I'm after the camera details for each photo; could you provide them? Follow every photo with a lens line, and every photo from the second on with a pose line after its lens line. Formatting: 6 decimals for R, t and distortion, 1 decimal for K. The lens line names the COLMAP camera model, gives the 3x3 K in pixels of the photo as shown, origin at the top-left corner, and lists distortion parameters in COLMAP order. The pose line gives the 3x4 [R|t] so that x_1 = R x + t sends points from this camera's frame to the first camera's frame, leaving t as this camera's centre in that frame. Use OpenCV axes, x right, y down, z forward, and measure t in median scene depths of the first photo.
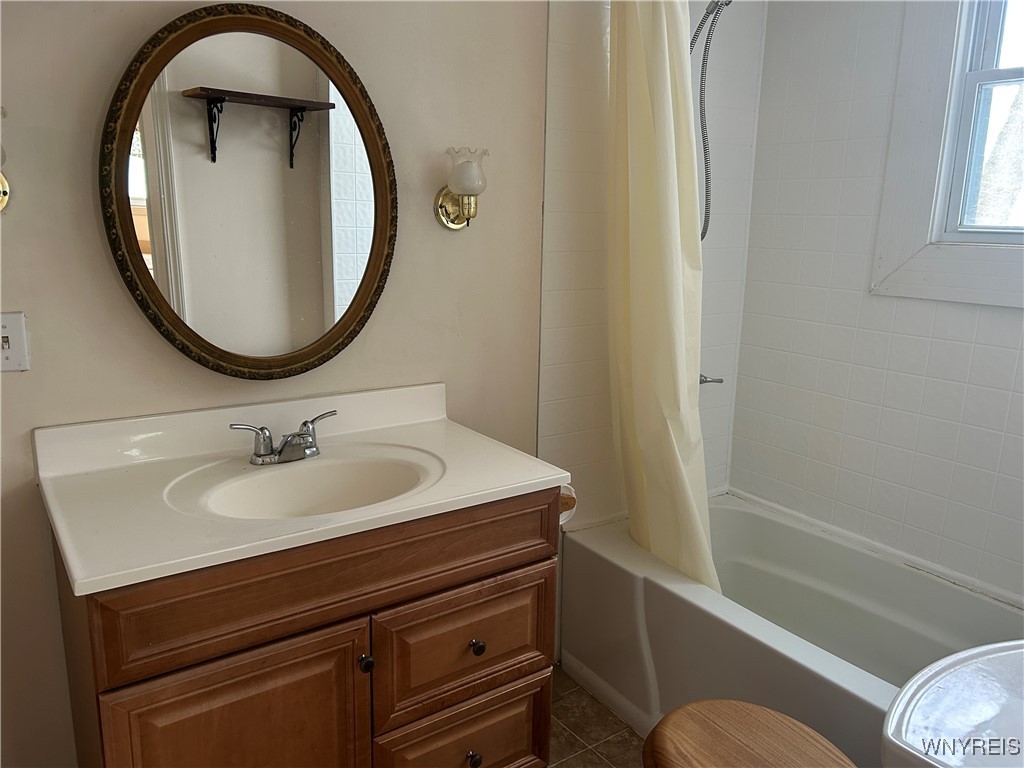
lens RADIAL K [[769.2, 0, 510.3], [0, 769.2, 382.4], [0, 0, 1]] dist [0.071334, -0.080913]
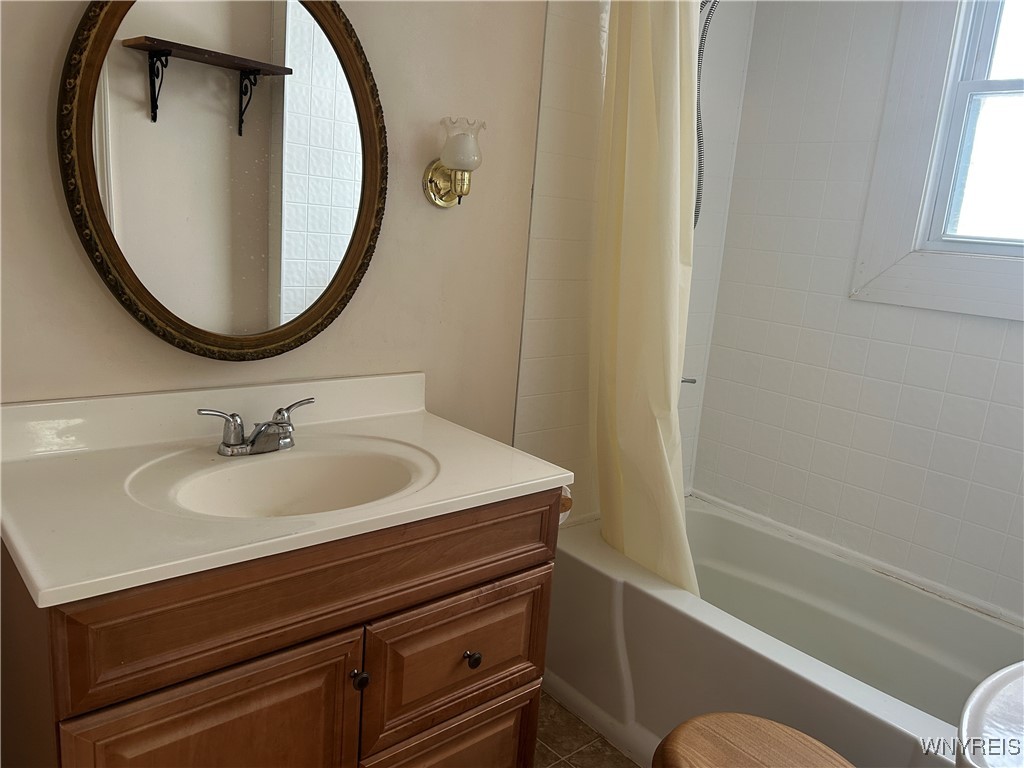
lens RADIAL K [[769.2, 0, 510.6], [0, 769.2, 386.8], [0, 0, 1]] dist [0.071334, -0.080913]
pose [[0.993242, 0.034280, 0.110885, -0.101629], [-0.035402, 0.999340, 0.008168, 0.008210], [-0.110532, -0.012038, 0.993800, 0.075927]]
